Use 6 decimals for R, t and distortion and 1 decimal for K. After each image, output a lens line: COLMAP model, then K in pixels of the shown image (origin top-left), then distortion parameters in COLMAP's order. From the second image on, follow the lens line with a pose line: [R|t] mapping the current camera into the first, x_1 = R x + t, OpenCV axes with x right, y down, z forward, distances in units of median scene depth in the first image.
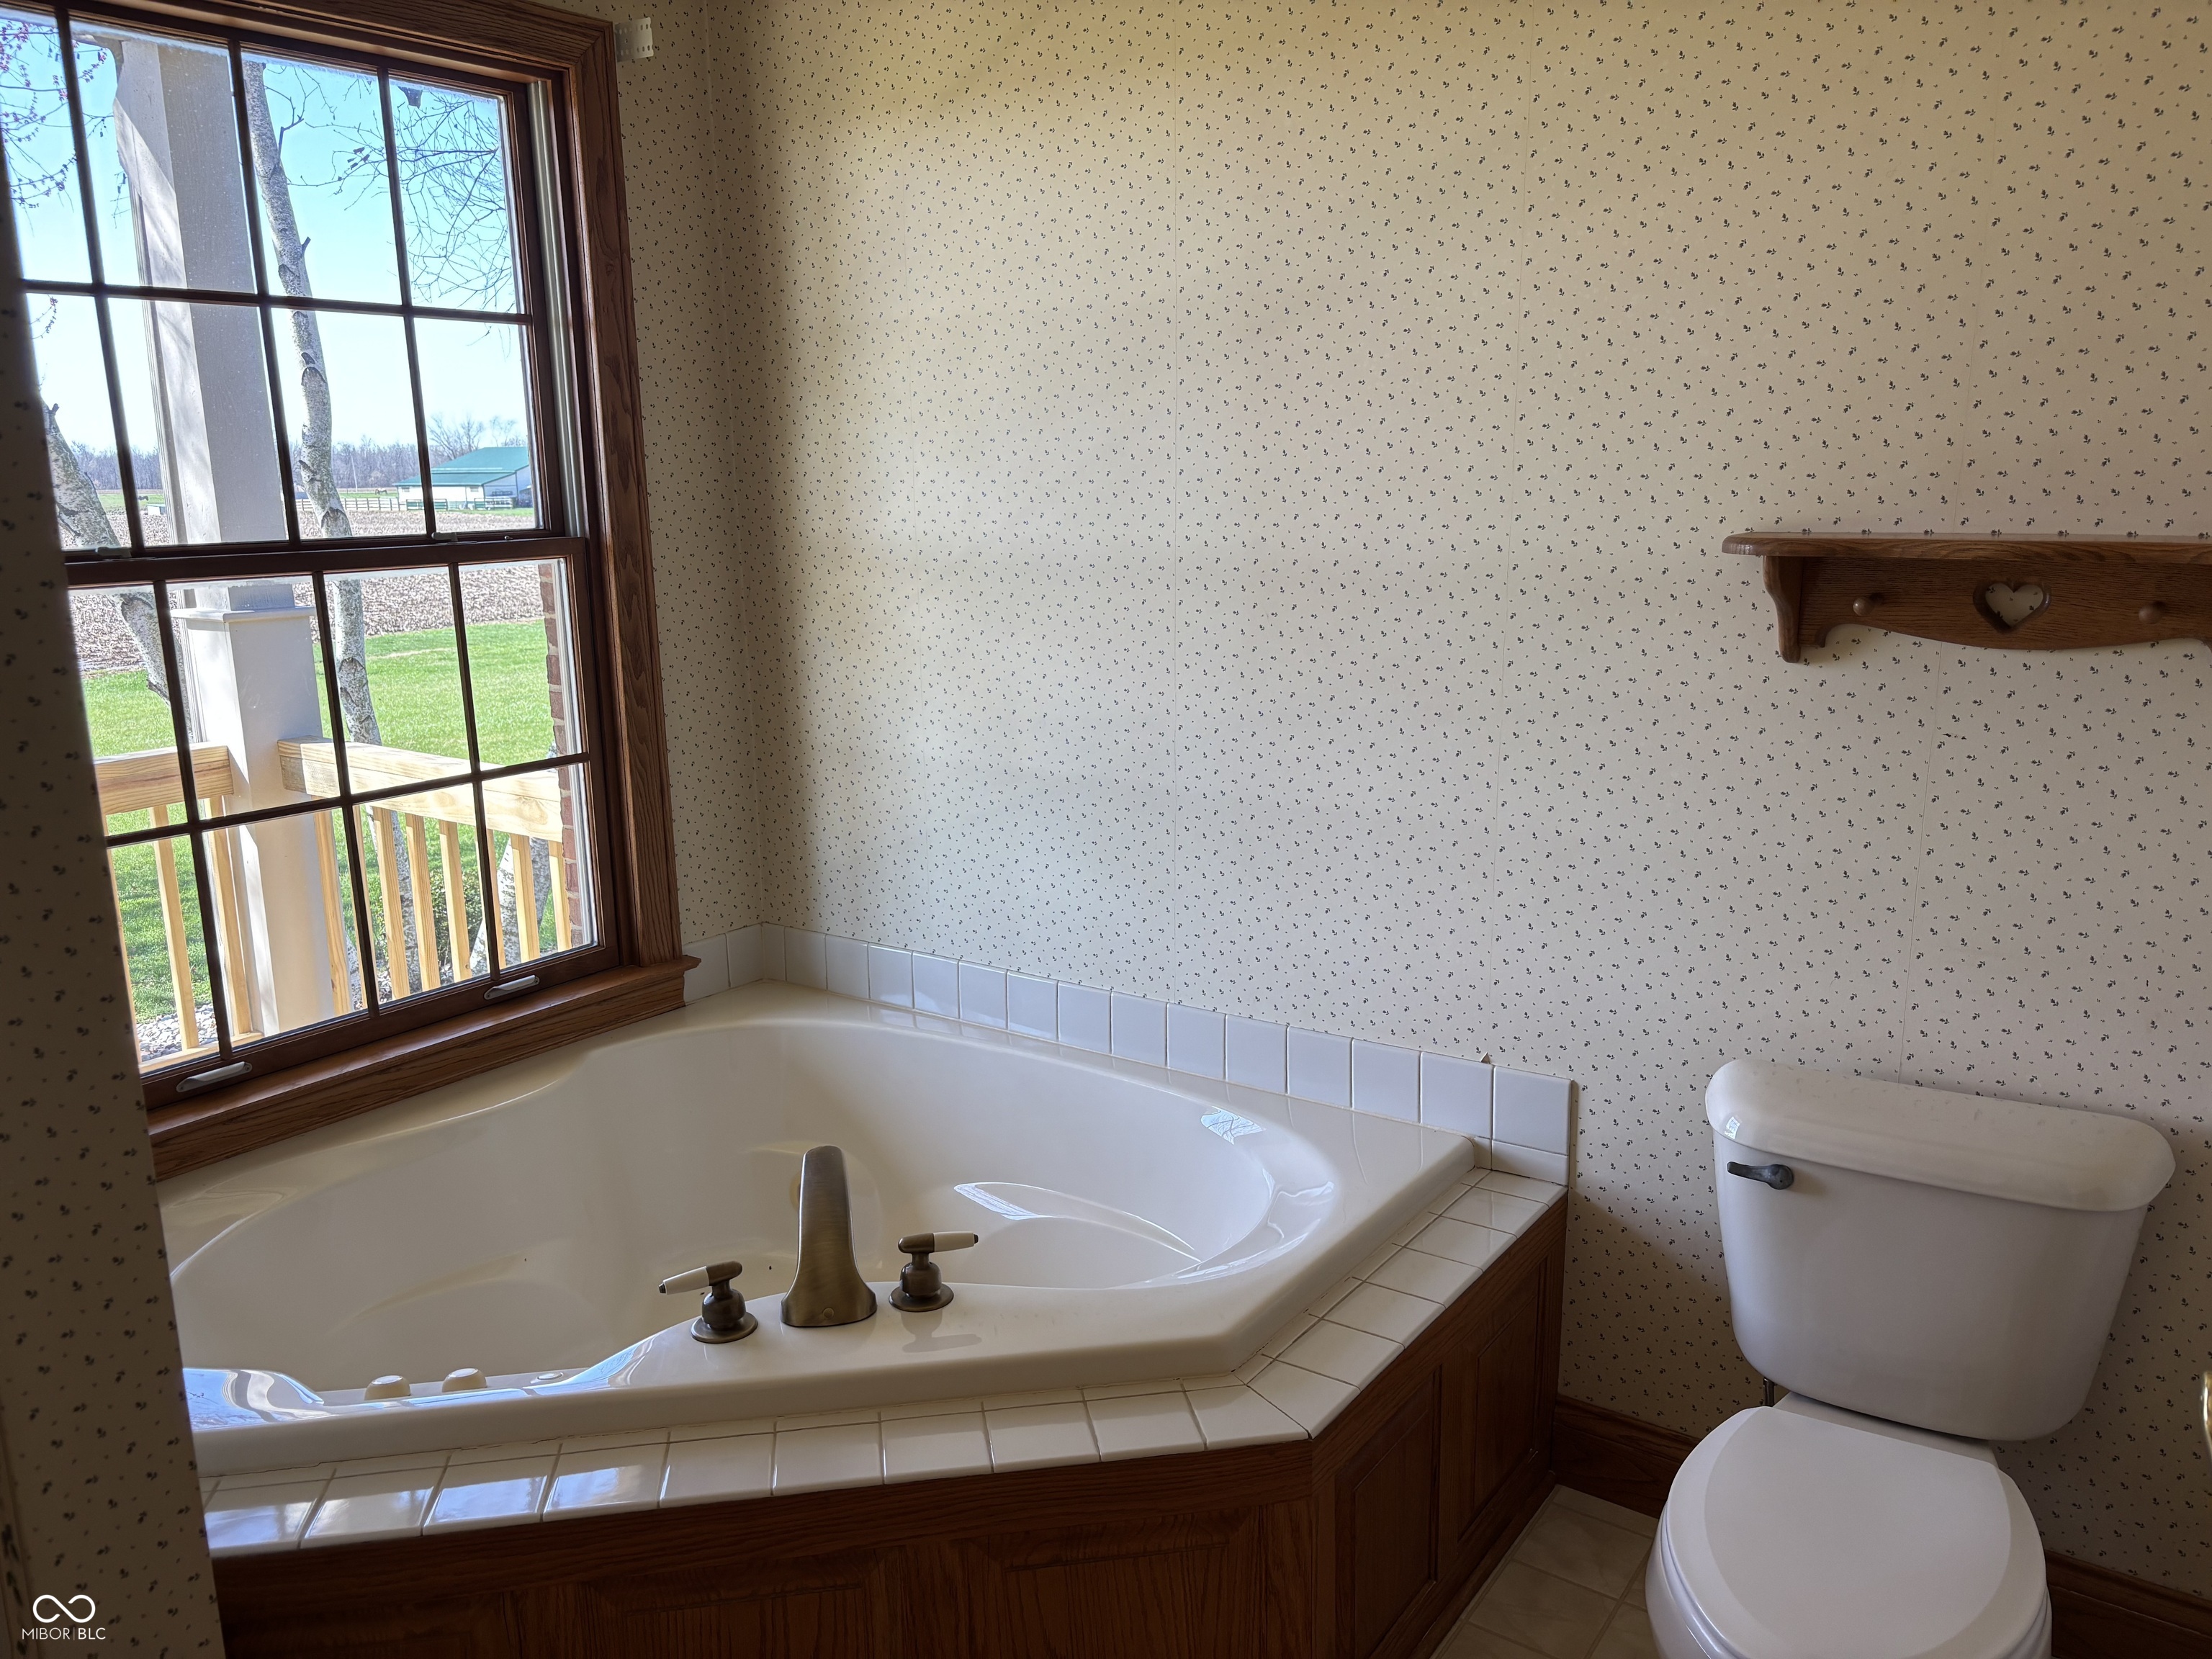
lens RADIAL K [[1638.6, 0, 1120.4], [0, 1638.6, 819.4], [0, 0, 1]] dist [0.055769, -0.055619]
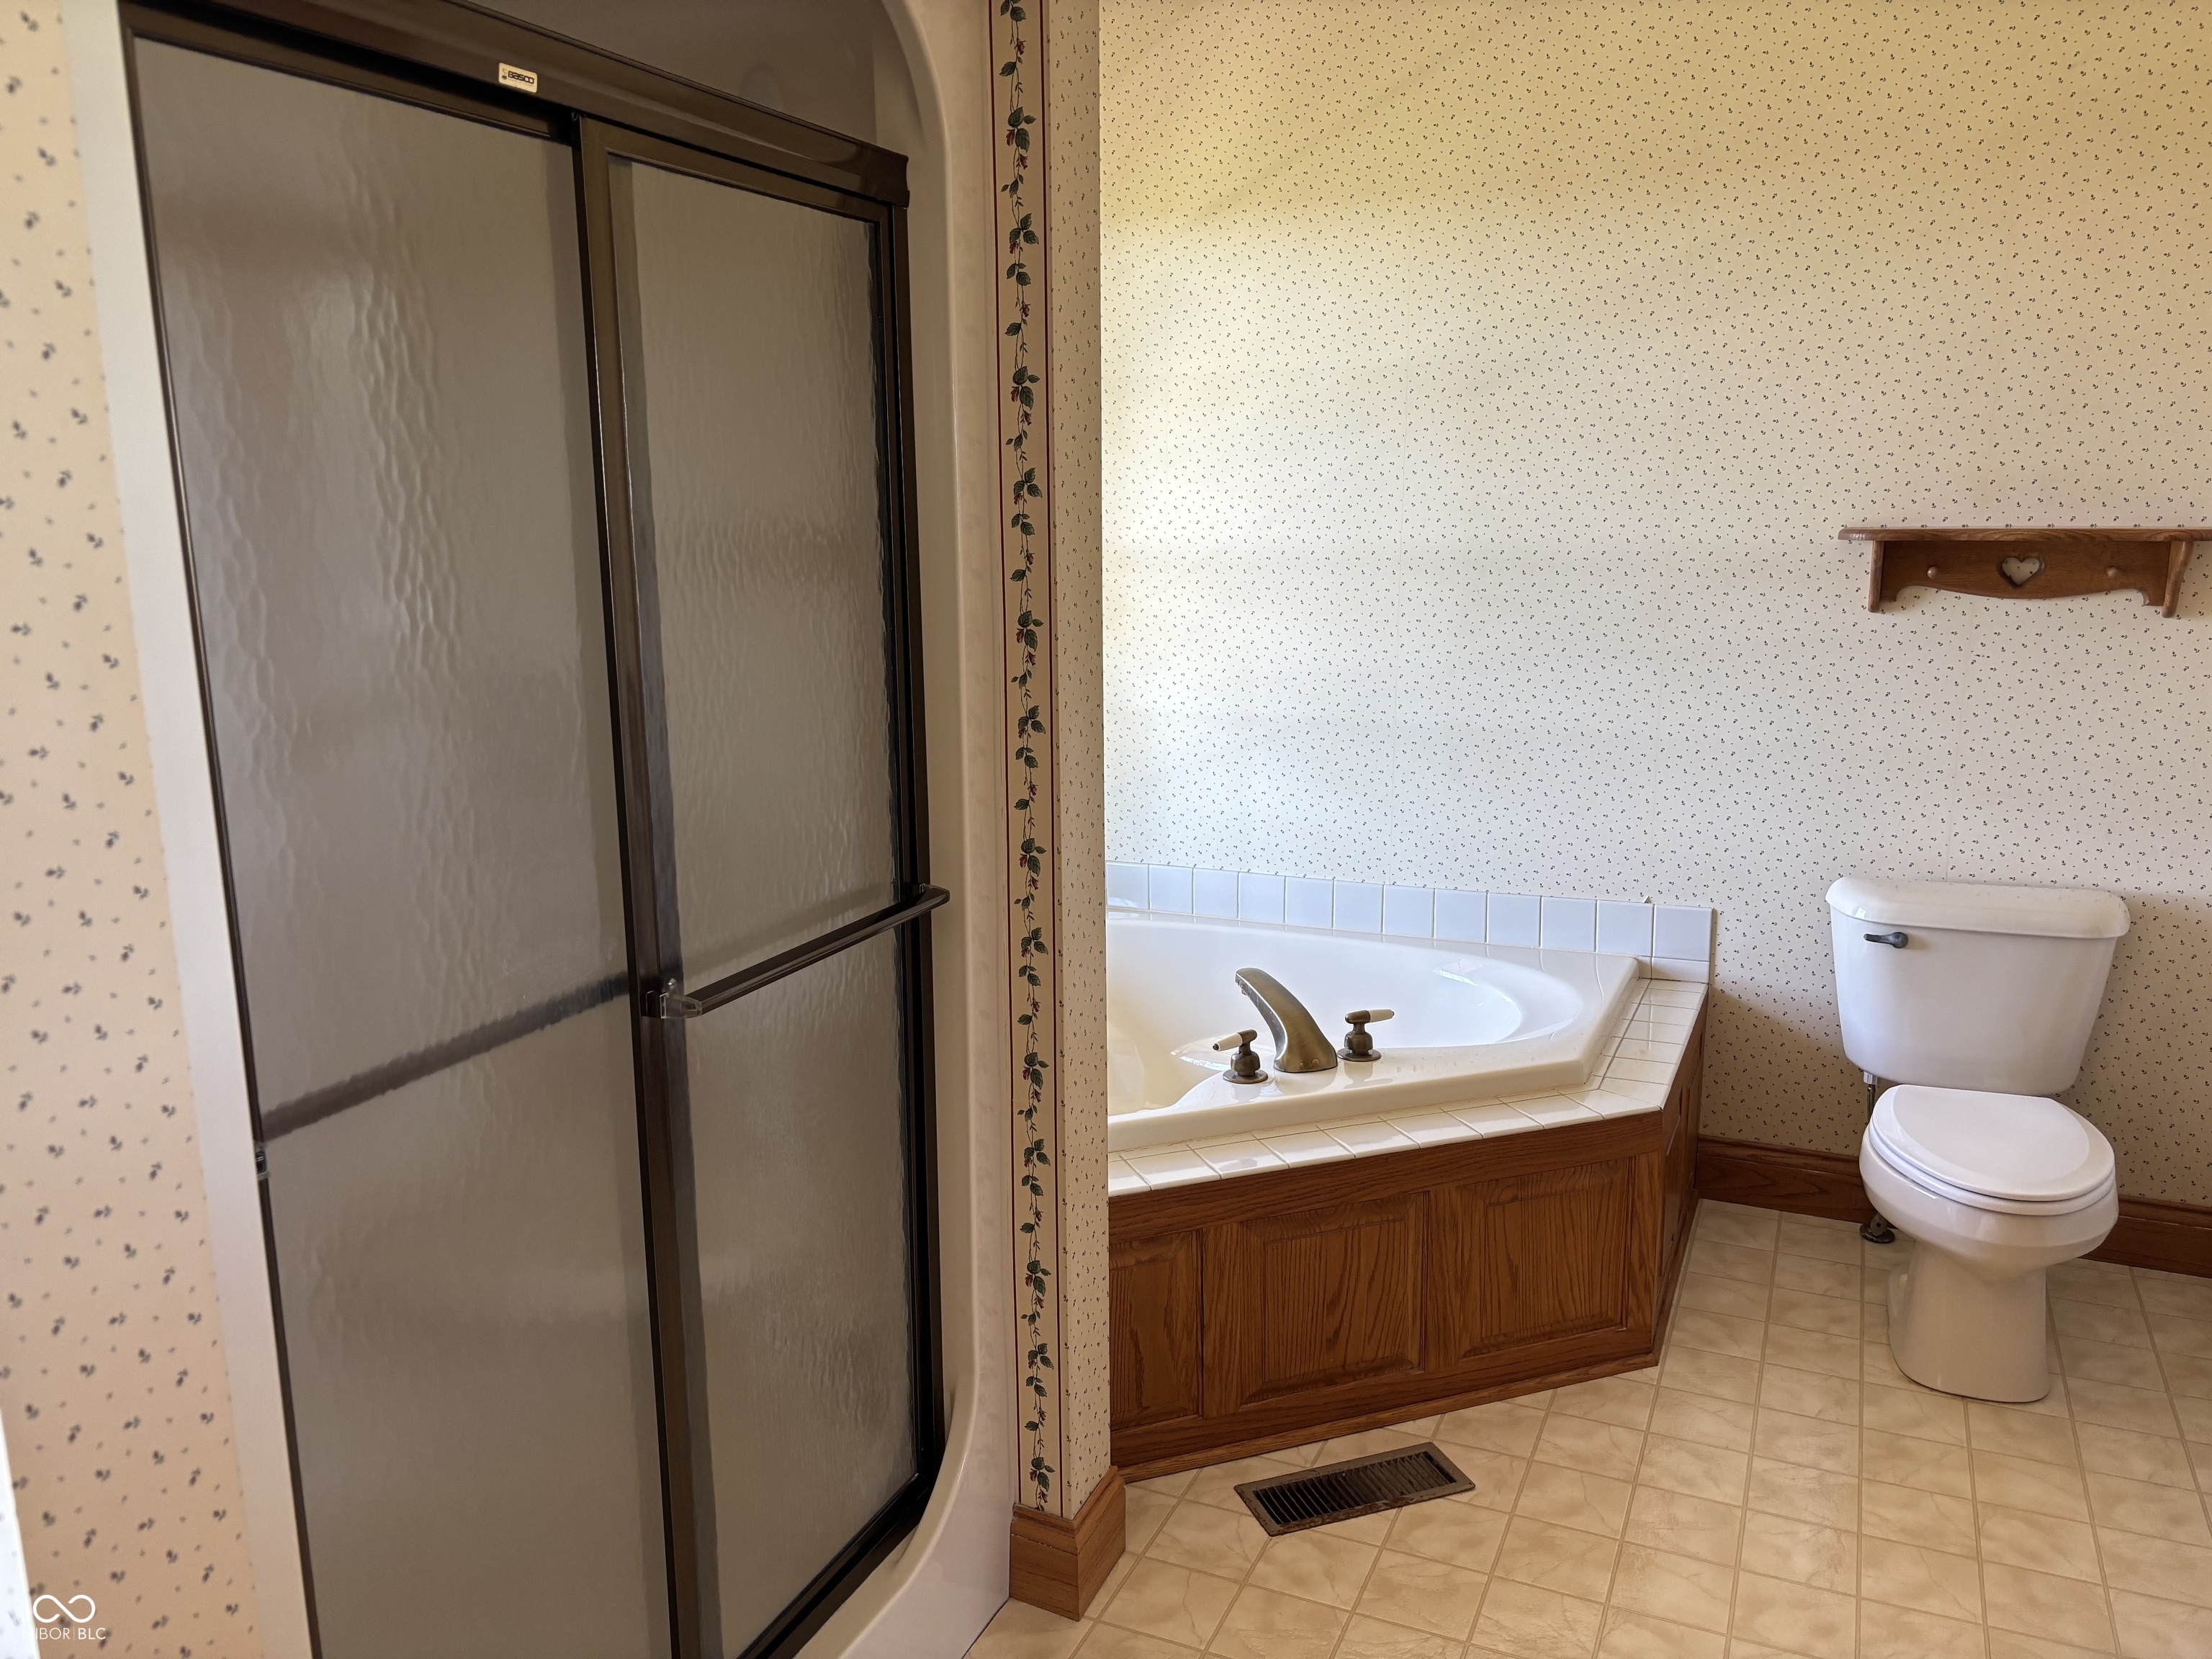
lens RADIAL K [[1638.6, 0, 1087.1], [0, 1638.6, 828.6], [0, 0, 1]] dist [0.055769, -0.055619]
pose [[0.980098, -0.028834, 0.196408, -0.630873], [0.033819, 0.999184, -0.022076, 0.117357], [-0.195611, 0.028279, 0.980274, -0.362739]]
